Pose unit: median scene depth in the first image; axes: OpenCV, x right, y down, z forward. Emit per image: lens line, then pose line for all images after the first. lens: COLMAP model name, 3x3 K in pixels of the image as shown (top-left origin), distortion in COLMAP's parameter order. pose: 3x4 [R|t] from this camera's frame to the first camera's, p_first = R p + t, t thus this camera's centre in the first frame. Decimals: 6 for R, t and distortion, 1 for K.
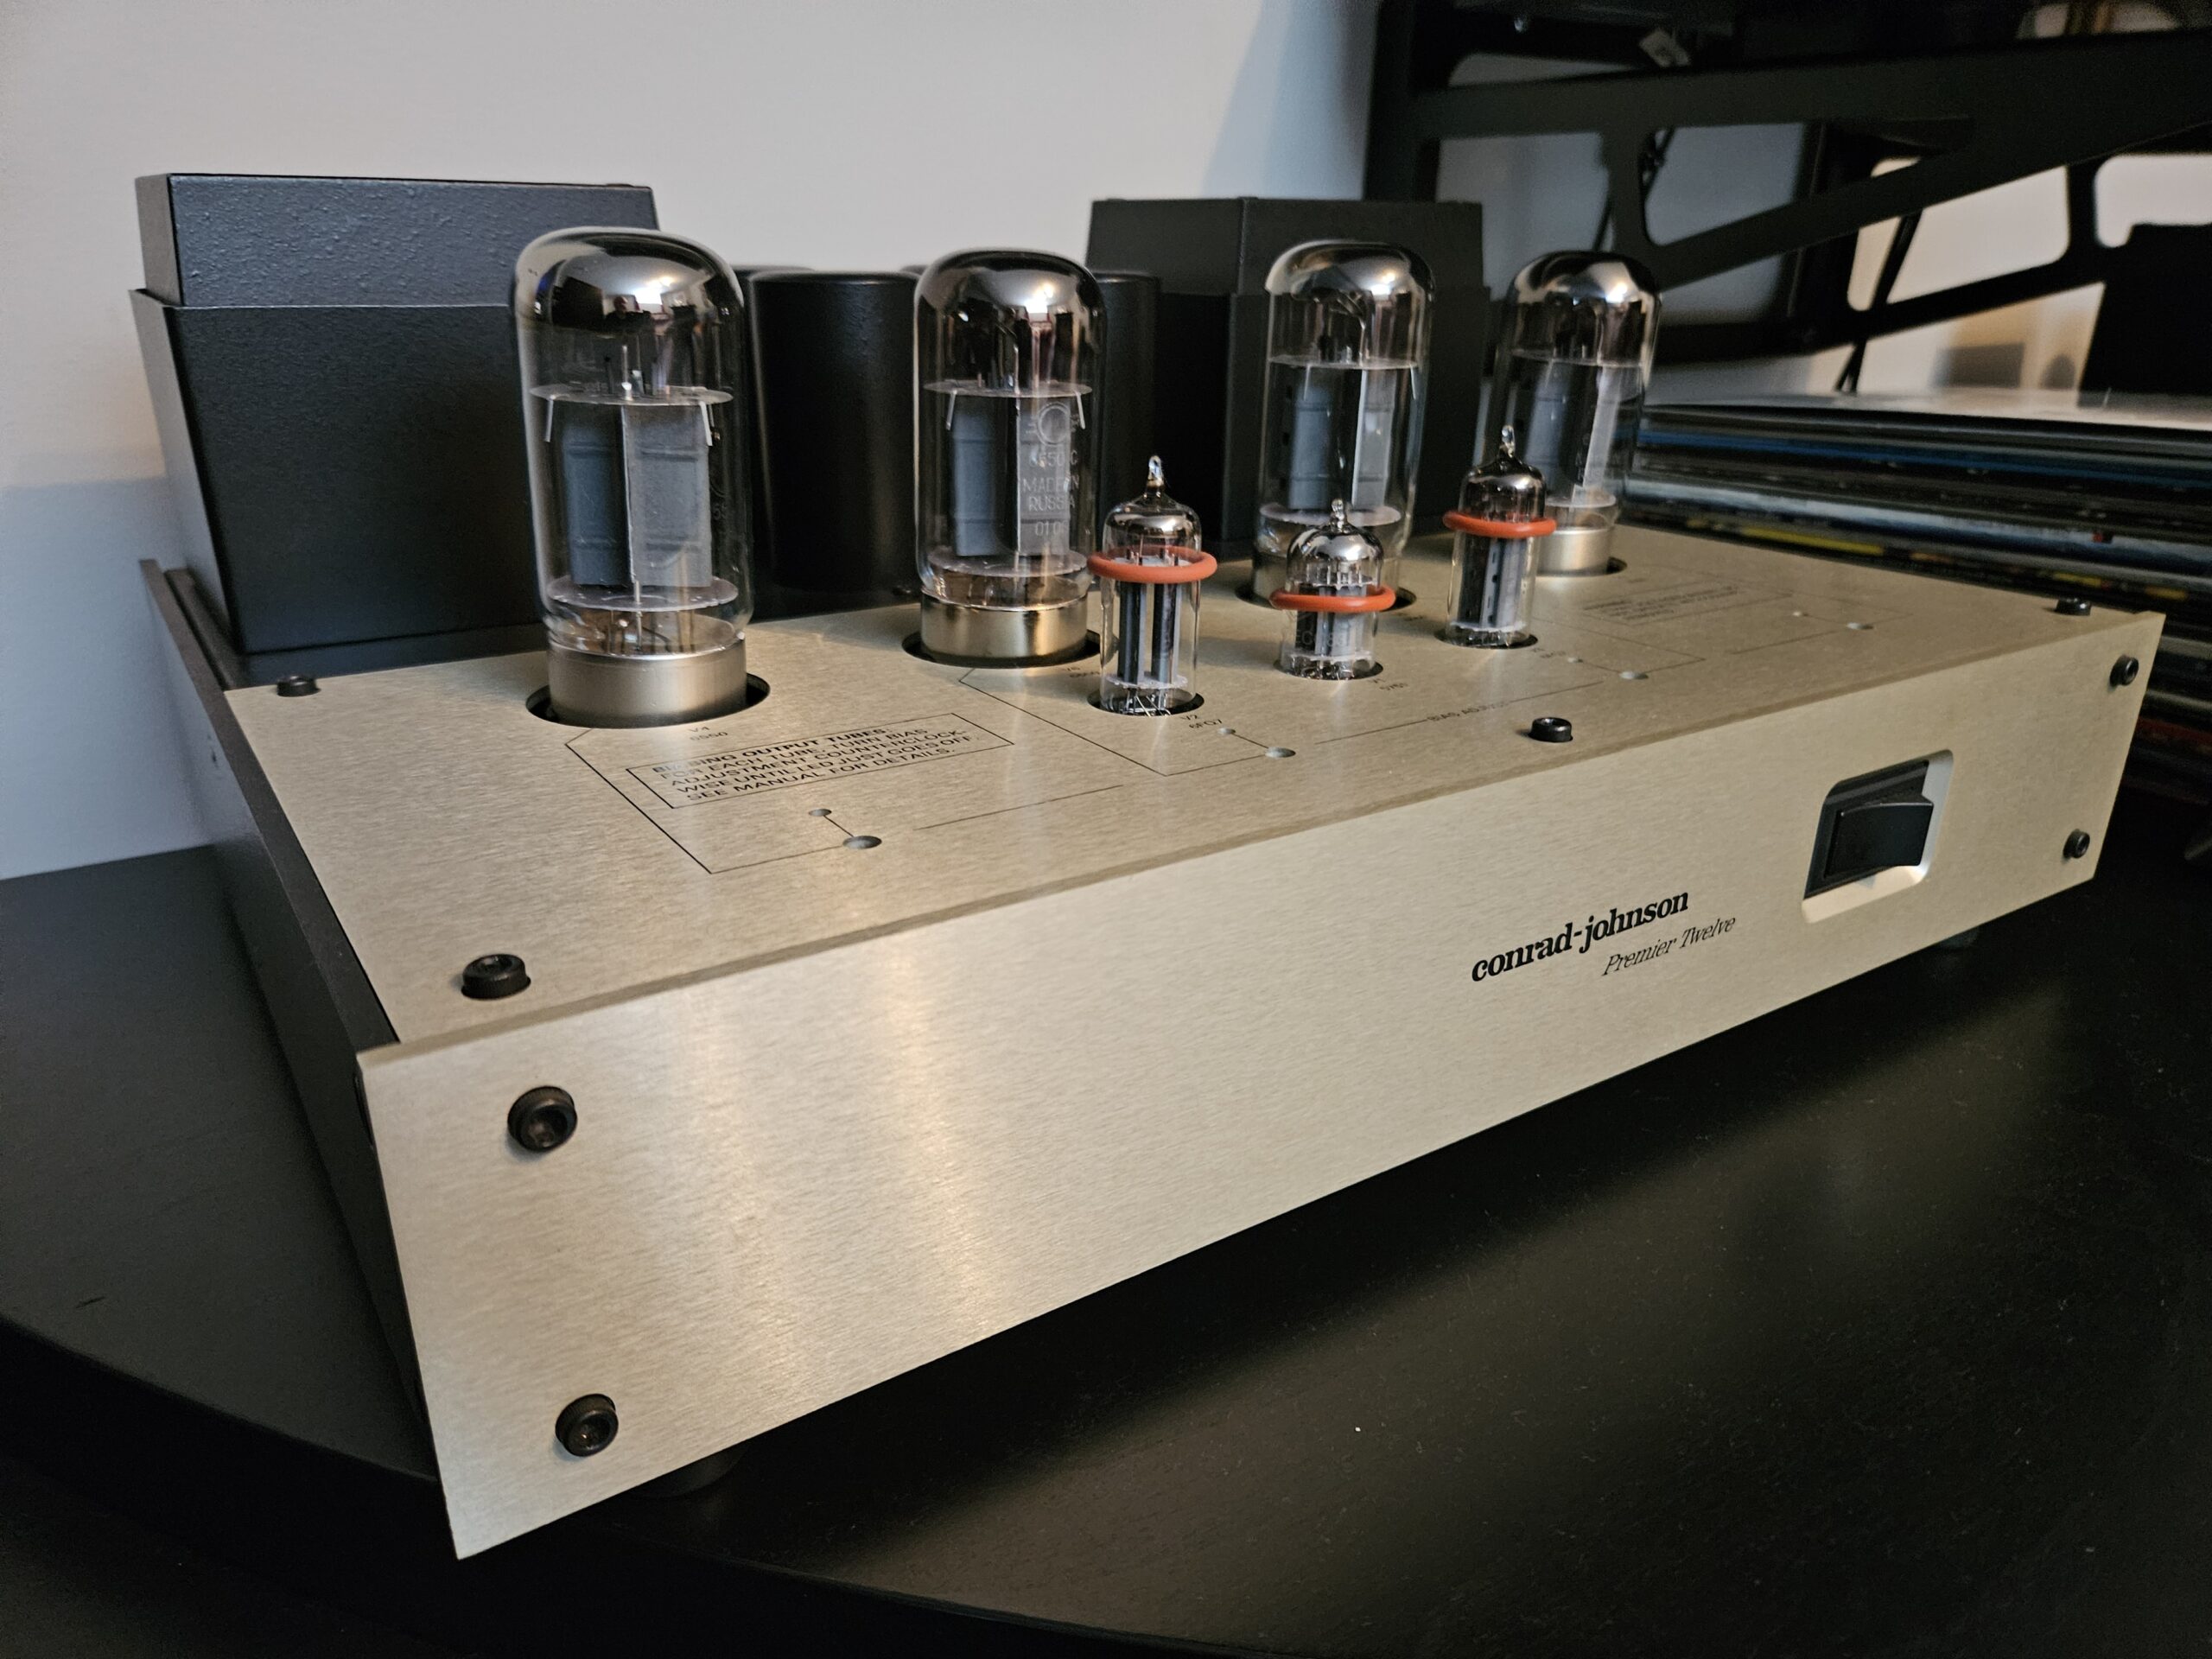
lens RADIAL K [[1490.7, 0, 1100.1], [0, 1490.7, 835.1], [0, 0, 1]] dist [0.051617, 0.001362]
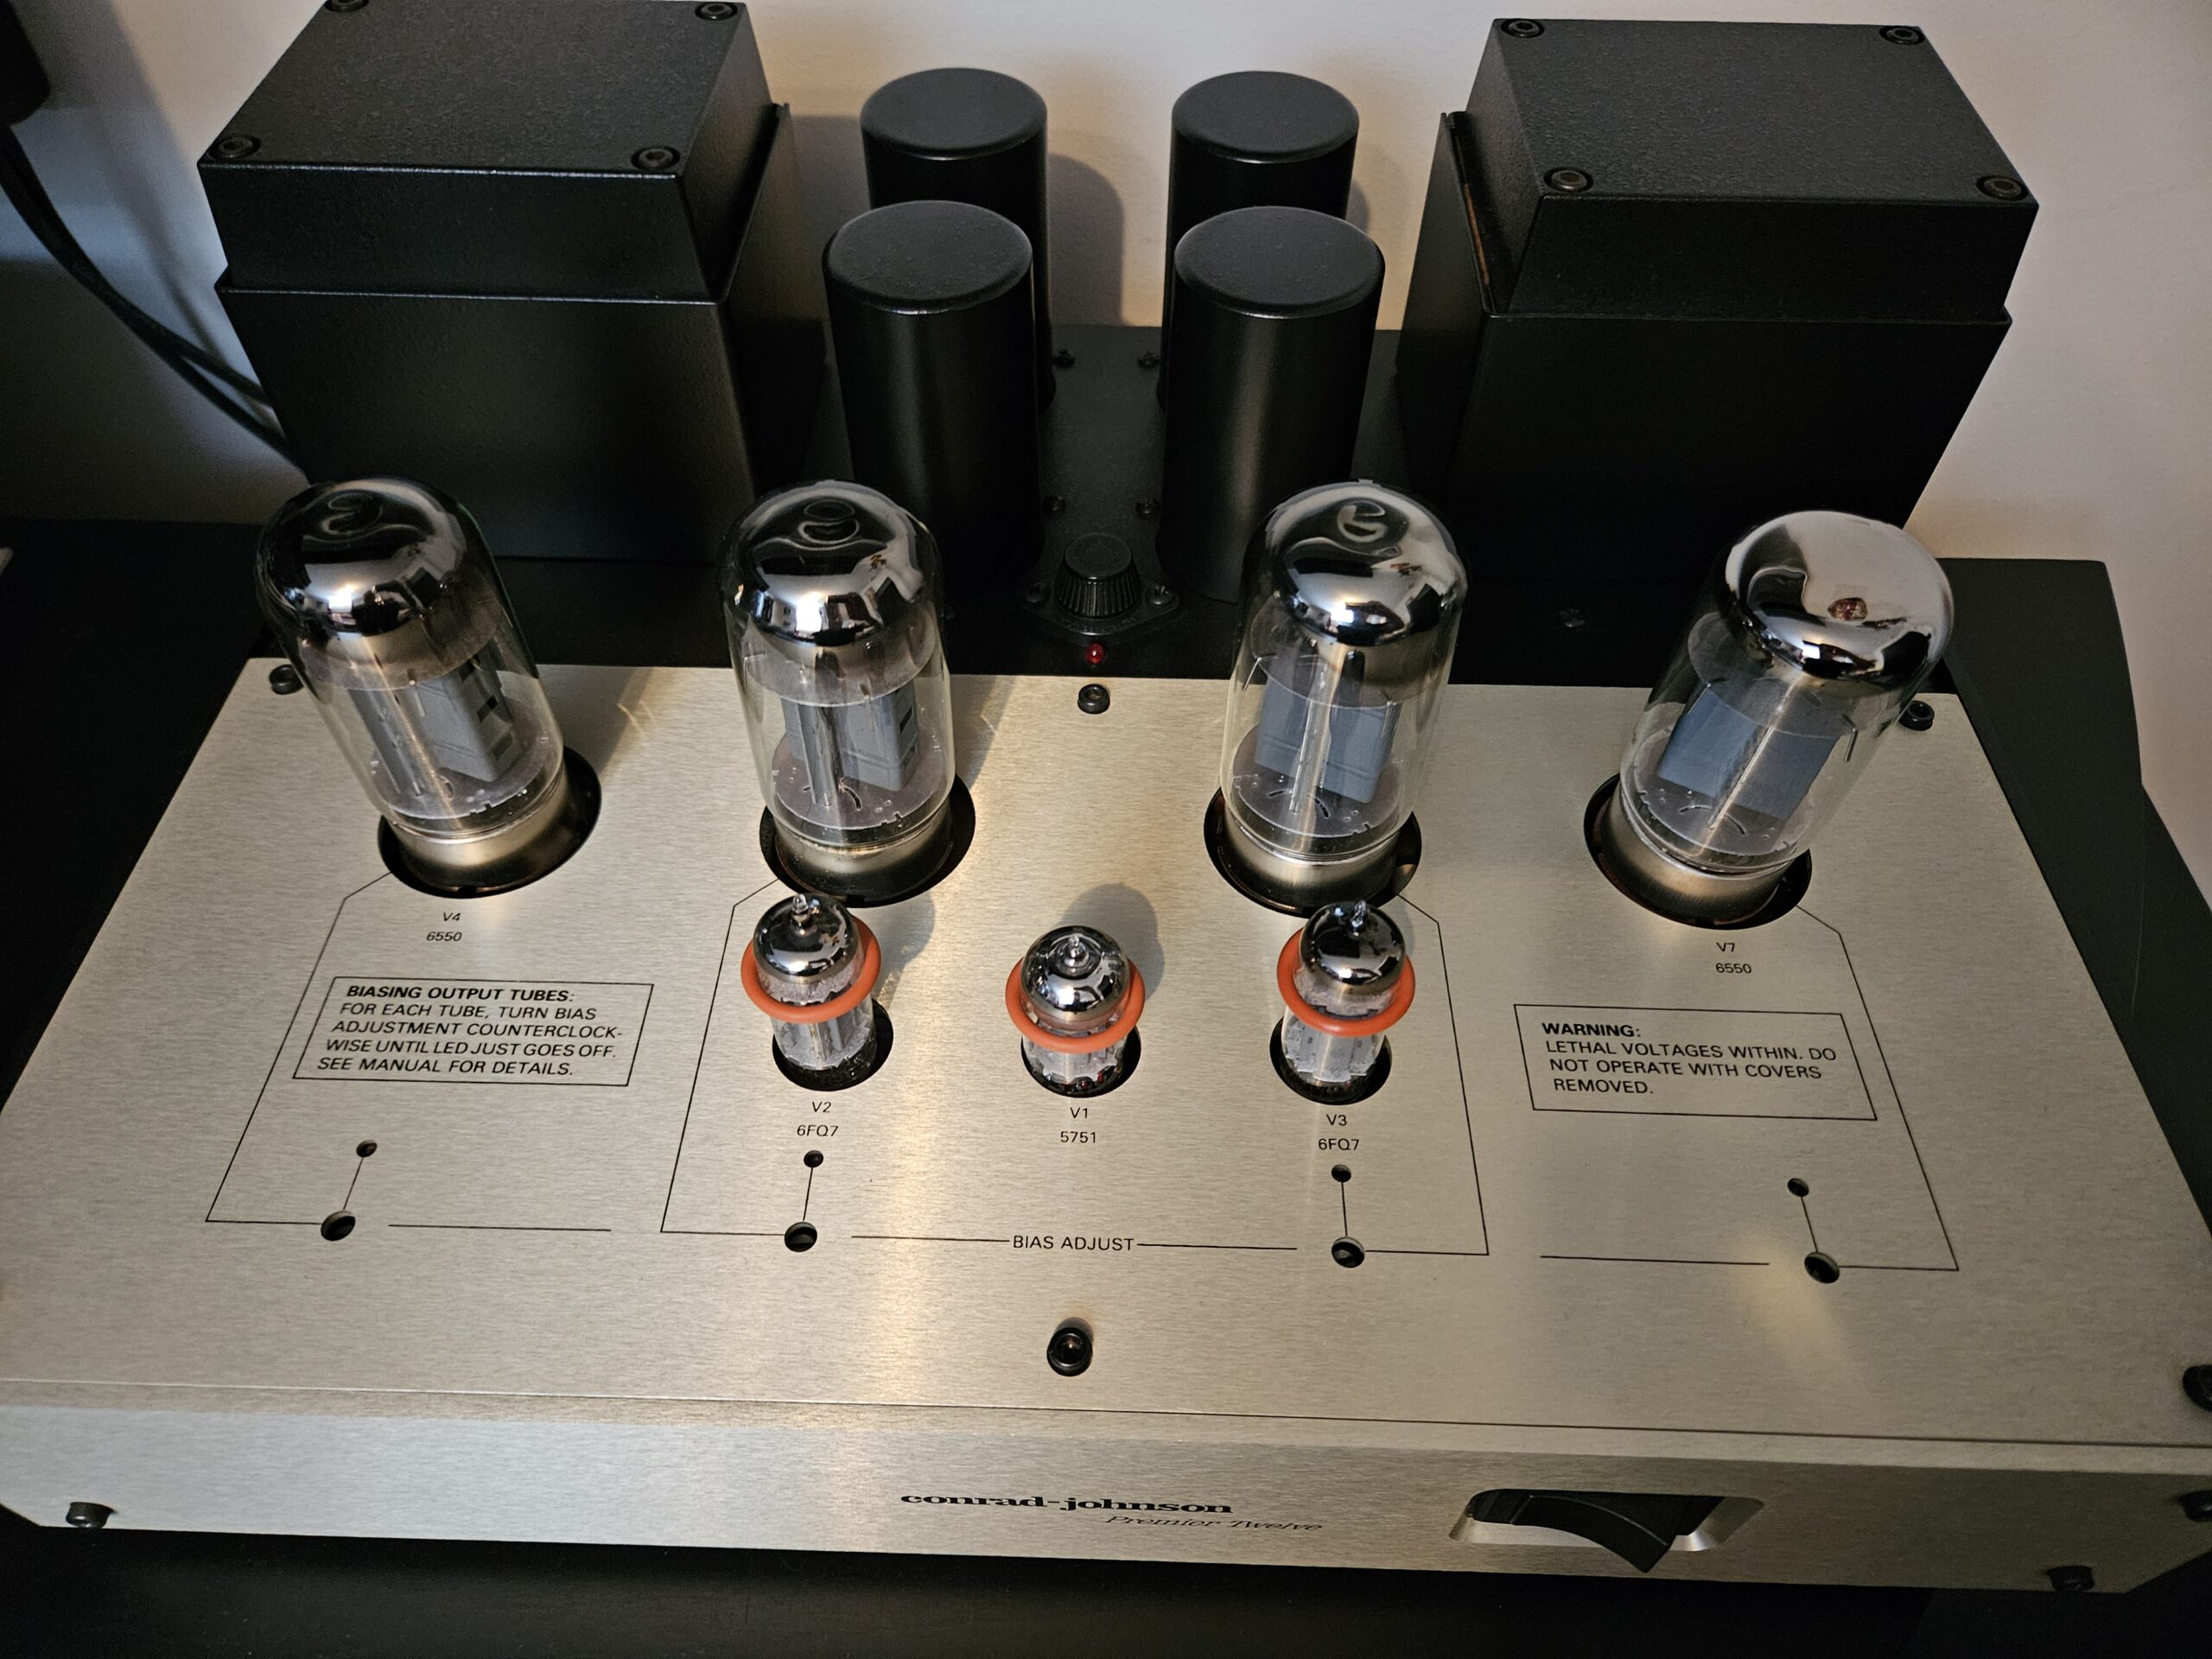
lens RADIAL K [[1490.7, 0, 1100.1], [0, 1490.7, 835.1], [0, 0, 1]] dist [0.051617, 0.001362]
pose [[0.815689, 0.444668, -0.370029, 0.522790], [-0.215192, 0.826979, 0.519420, -0.821463], [0.536976, -0.344058, 0.770247, 0.422585]]
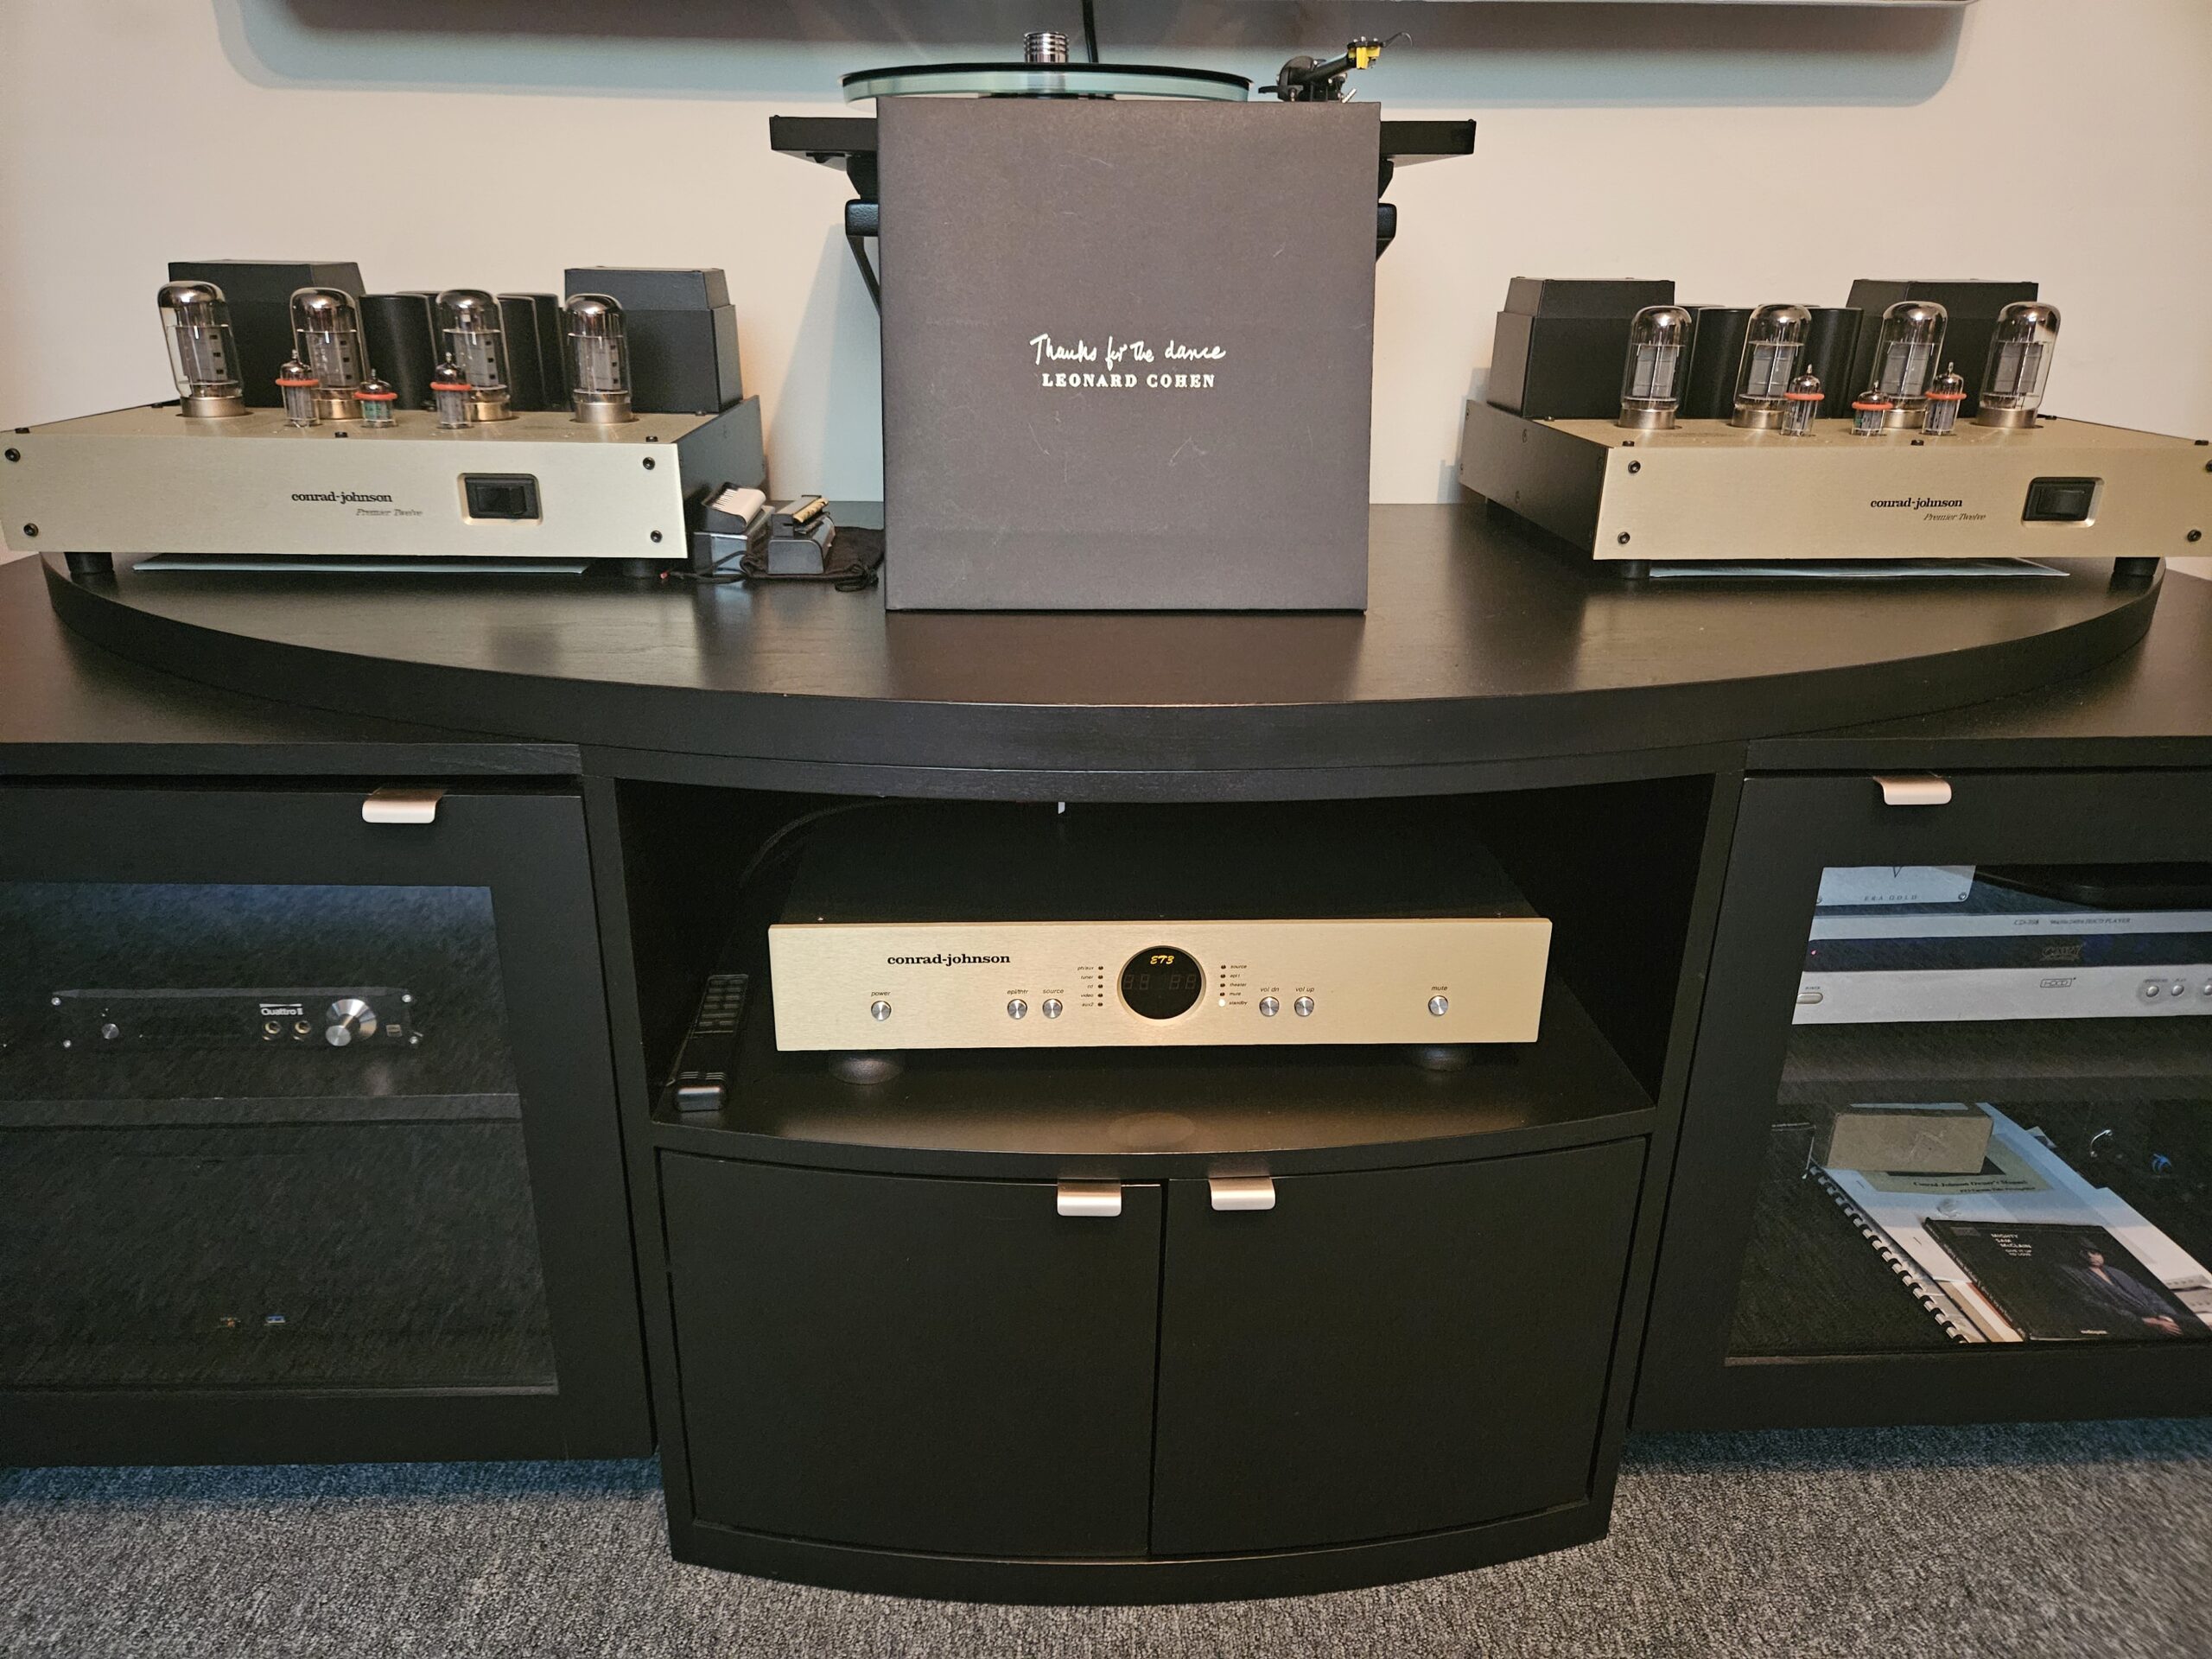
lens RADIAL K [[1490.7, 0, 1100.1], [0, 1490.7, 835.1], [0, 0, 1]] dist [0.051617, 0.001362]
pose [[0.861320, 0.190290, -0.471082, 0.508823], [-0.200983, 0.979193, 0.028063, 1.127269], [0.466620, 0.070508, 0.881643, -2.998997]]
